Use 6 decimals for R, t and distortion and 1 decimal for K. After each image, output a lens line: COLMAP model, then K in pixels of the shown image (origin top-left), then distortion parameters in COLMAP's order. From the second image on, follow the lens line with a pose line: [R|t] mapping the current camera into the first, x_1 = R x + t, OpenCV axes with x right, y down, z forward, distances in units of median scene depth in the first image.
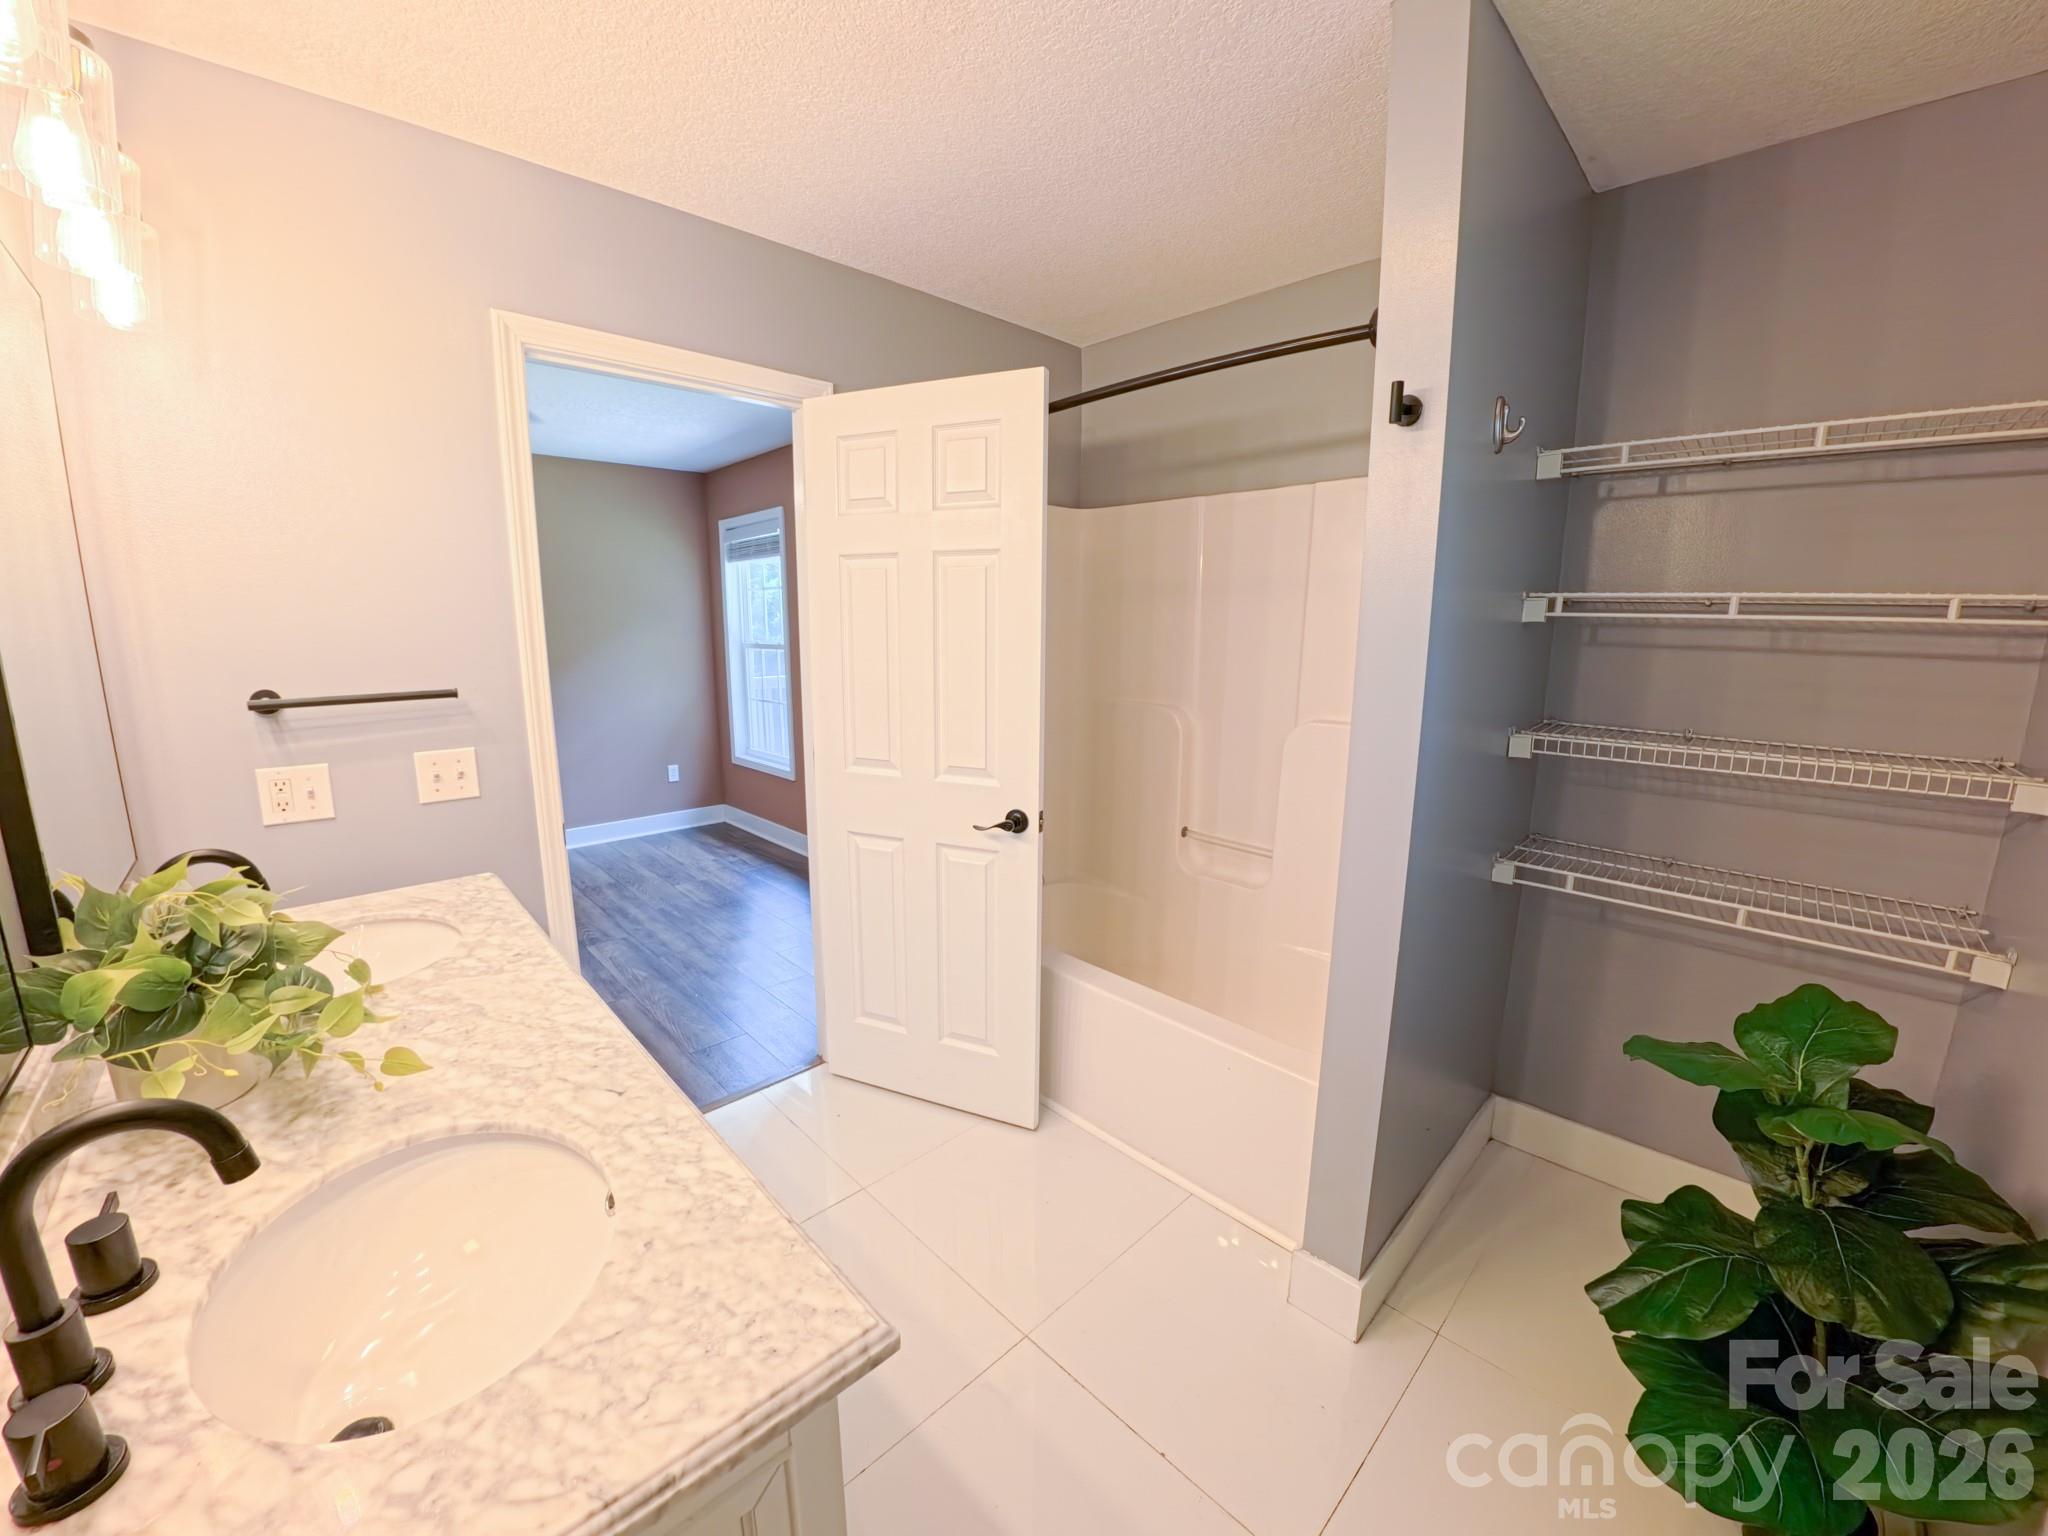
lens RADIAL K [[808.3, 0, 1021.6], [0, 808.3, 763.9], [0, 0, 1]] dist [-0.003747, -0.000082]
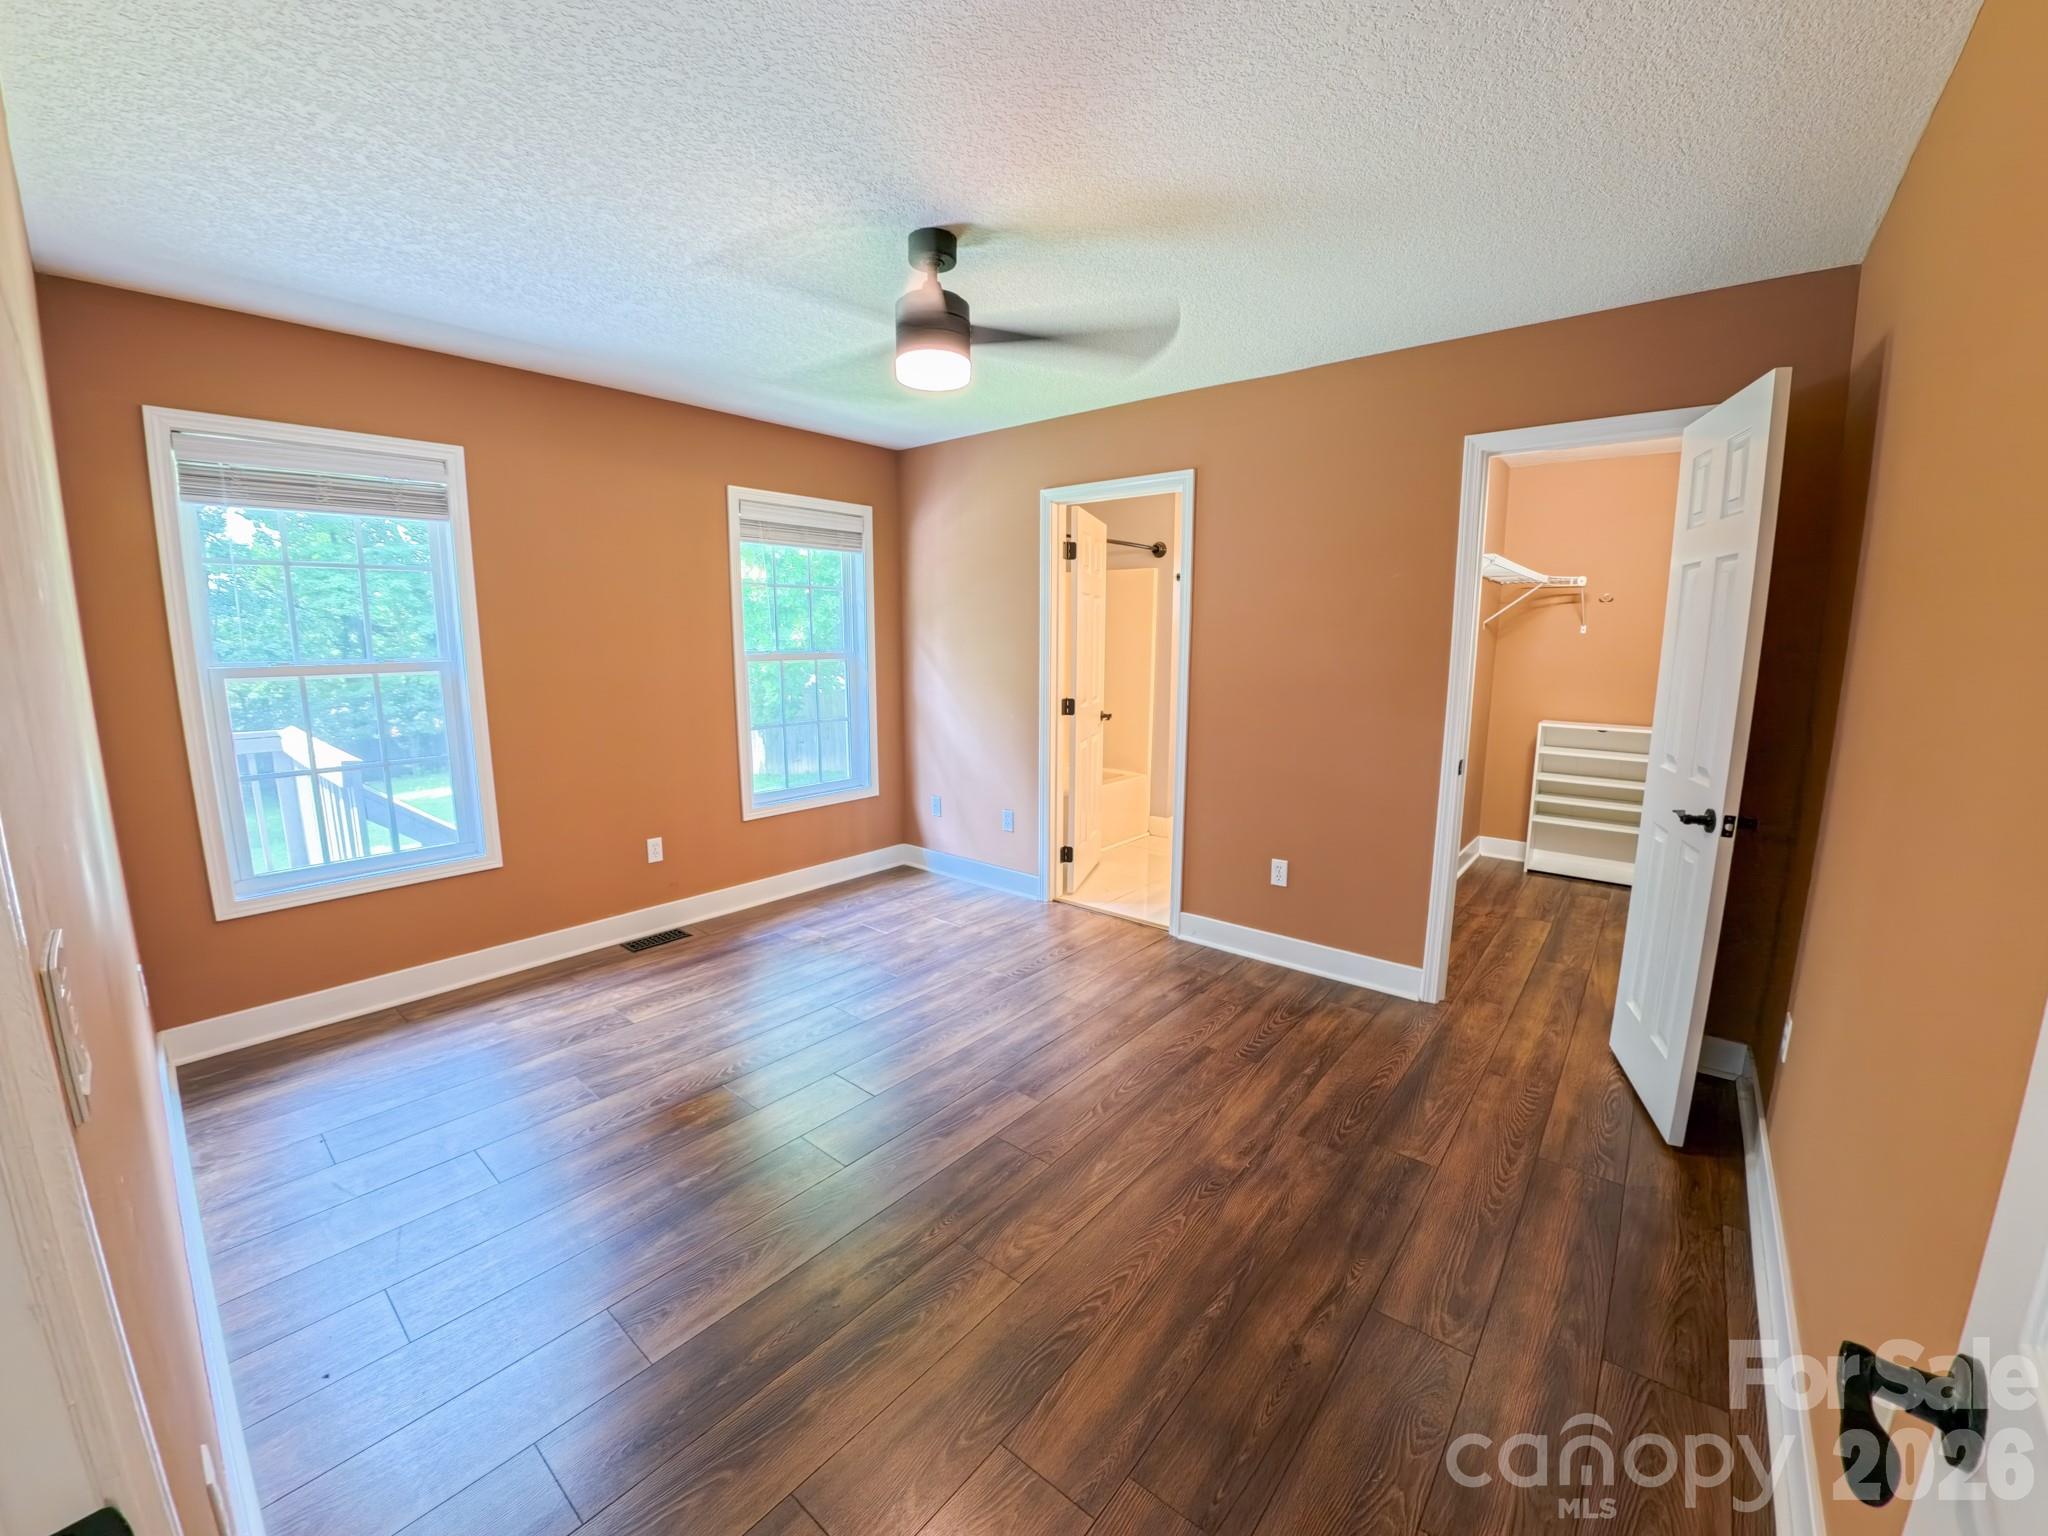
lens RADIAL K [[808.3, 0, 1018.0], [0, 808.3, 759.5], [0, 0, 1]] dist [-0.003747, -0.000082]
pose [[-0.110938, -0.161784, 0.980571, -1.014926], [0.168029, 0.969403, 0.178951, -0.117691], [-0.979520, 0.184617, -0.080359, 0.659497]]
